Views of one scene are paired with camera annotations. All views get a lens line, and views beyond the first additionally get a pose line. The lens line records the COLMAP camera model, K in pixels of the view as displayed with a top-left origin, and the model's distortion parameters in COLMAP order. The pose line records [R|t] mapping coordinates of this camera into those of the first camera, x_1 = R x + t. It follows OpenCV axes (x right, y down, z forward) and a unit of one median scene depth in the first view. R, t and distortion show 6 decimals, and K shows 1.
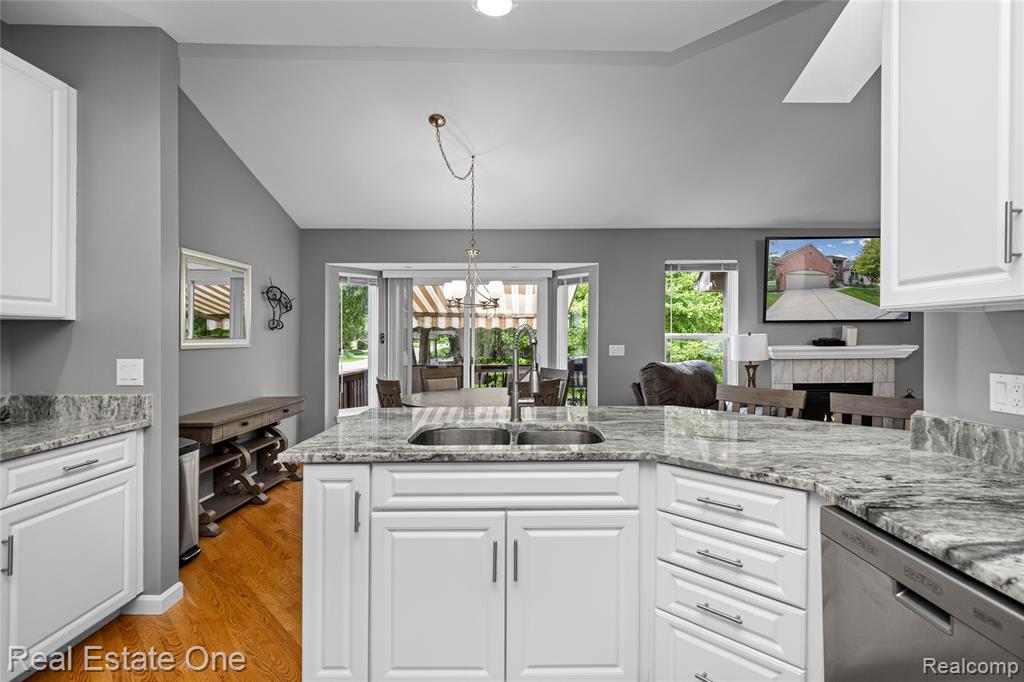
lens RADIAL K [[488.6, 0, 516.8], [0, 488.6, 340.9], [0, 0, 1]] dist [-0.005169, -0.001090]
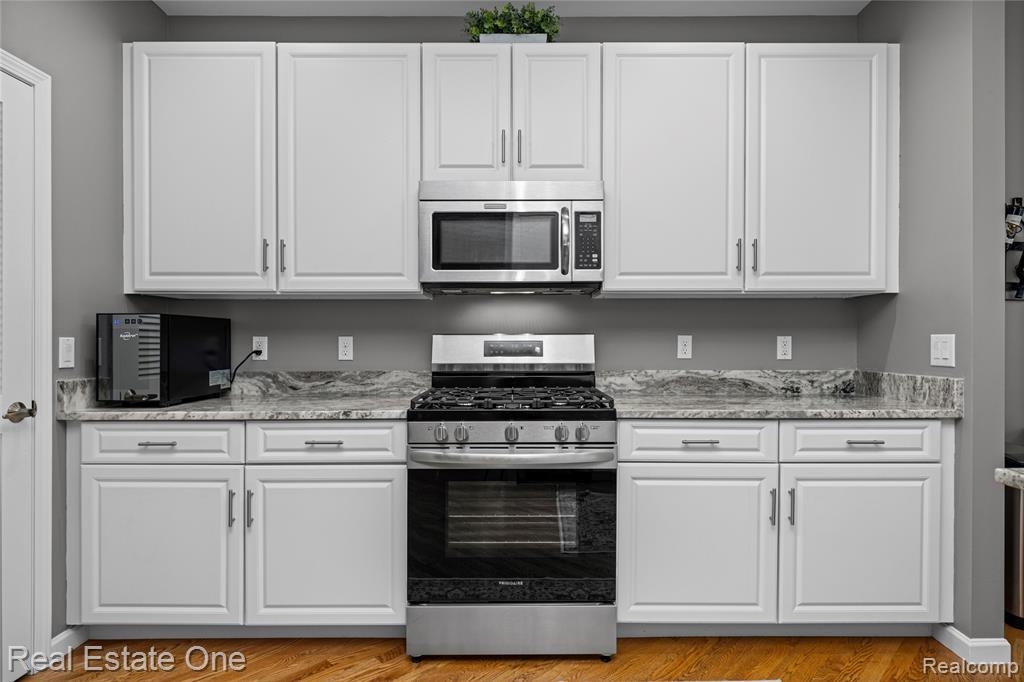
lens RADIAL K [[563.1, 0, 522.1], [0, 563.1, 344.0], [0, 0, 1]] dist [-0.000184, -0.001071]
pose [[-0.017487, 0.005767, -0.999830, 0.176193], [-0.008710, 0.999945, 0.005920, 0.054370], [0.999809, 0.008812, -0.017436, 0.300293]]
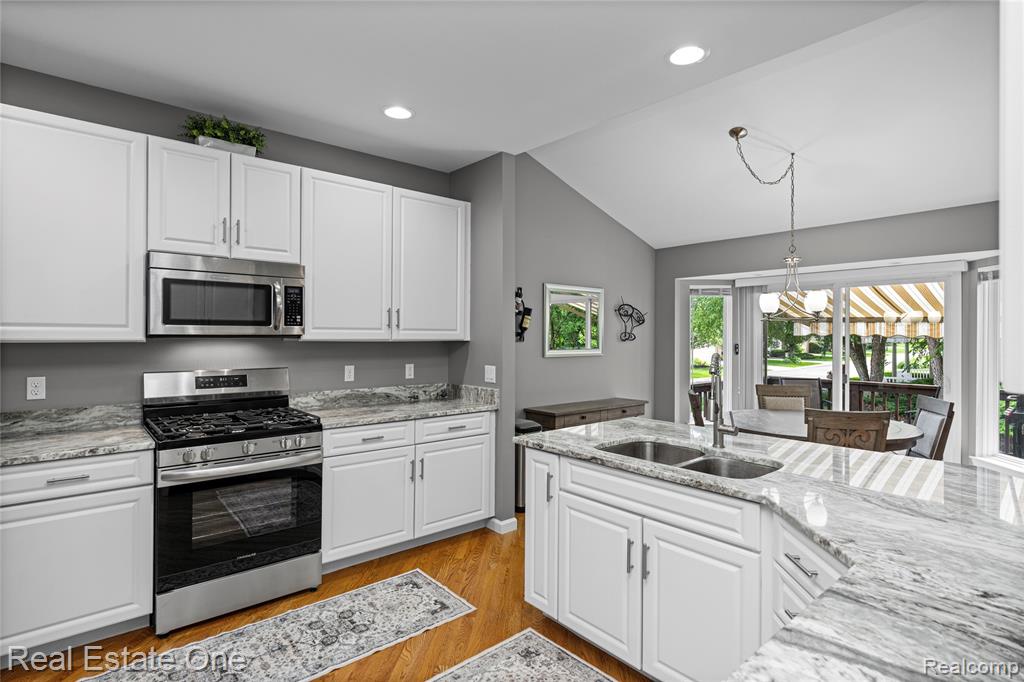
lens RADIAL K [[533.0, 0, 504.4], [0, 533.0, 334.4], [0, 0, 1]] dist [0.000482, -0.002786]
pose [[0.623391, 0.006191, -0.781886, 0.584220], [-0.010963, 0.999940, -0.000823, -0.063577], [0.781833, 0.009085, 0.623422, -0.042637]]
